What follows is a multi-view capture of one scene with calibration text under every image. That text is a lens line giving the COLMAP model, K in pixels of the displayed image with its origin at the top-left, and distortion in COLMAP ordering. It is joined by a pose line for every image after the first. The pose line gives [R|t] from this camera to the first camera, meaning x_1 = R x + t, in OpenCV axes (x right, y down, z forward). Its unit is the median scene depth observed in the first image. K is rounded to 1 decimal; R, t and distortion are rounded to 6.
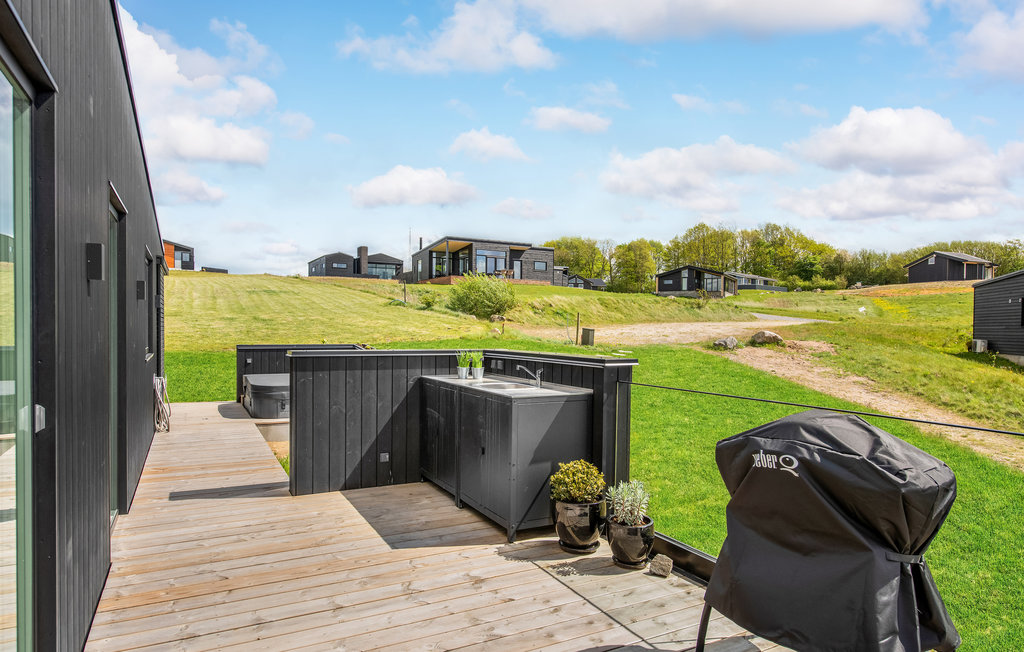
lens RADIAL K [[618.6, 0, 509.3], [0, 618.6, 344.9], [0, 0, 1]] dist [-0.001389, 0.000094]
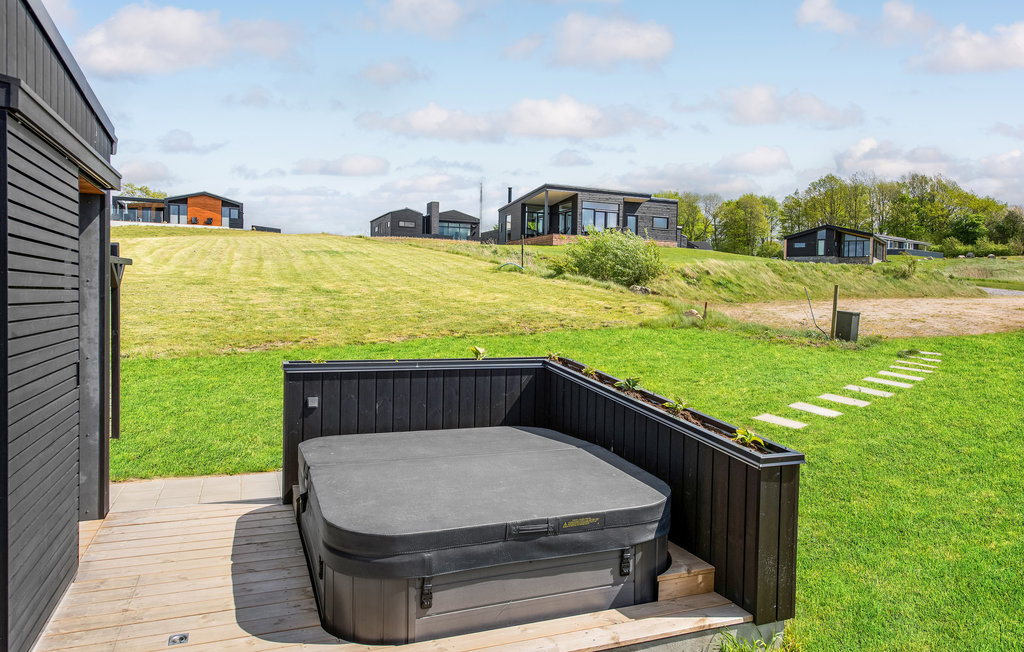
lens RADIAL K [[691.6, 0, 512.0], [0, 691.6, 326.0], [0, 0, 1]] dist [-0.000910, -0.000175]
pose [[0.994428, 0.015428, -0.104287, -0.042759], [-0.013970, 0.999794, 0.014697, -0.006047], [0.104492, -0.013158, 0.994439, 0.098487]]
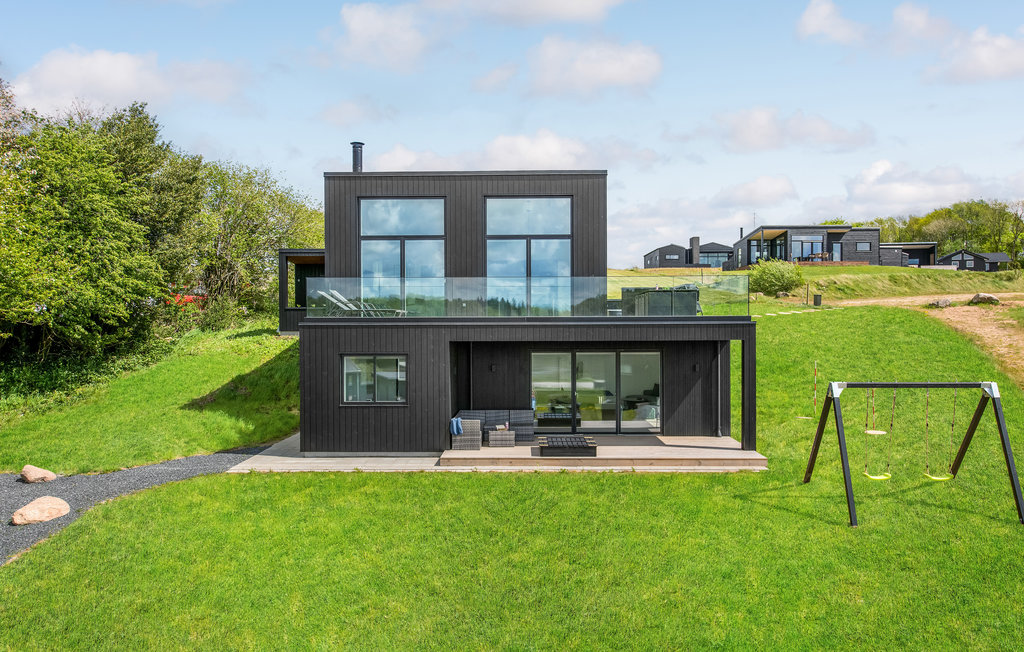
lens RADIAL K [[706.9, 0, 512.0], [0, 706.9, 326.0], [0, 0, 1]] dist [-0.000970, -0.000472]
pose [[0.874855, -0.013065, -0.484209, 0.102241], [0.000607, 0.999665, -0.025876, 0.030179], [0.484385, 0.022344, 0.874570, -0.272339]]
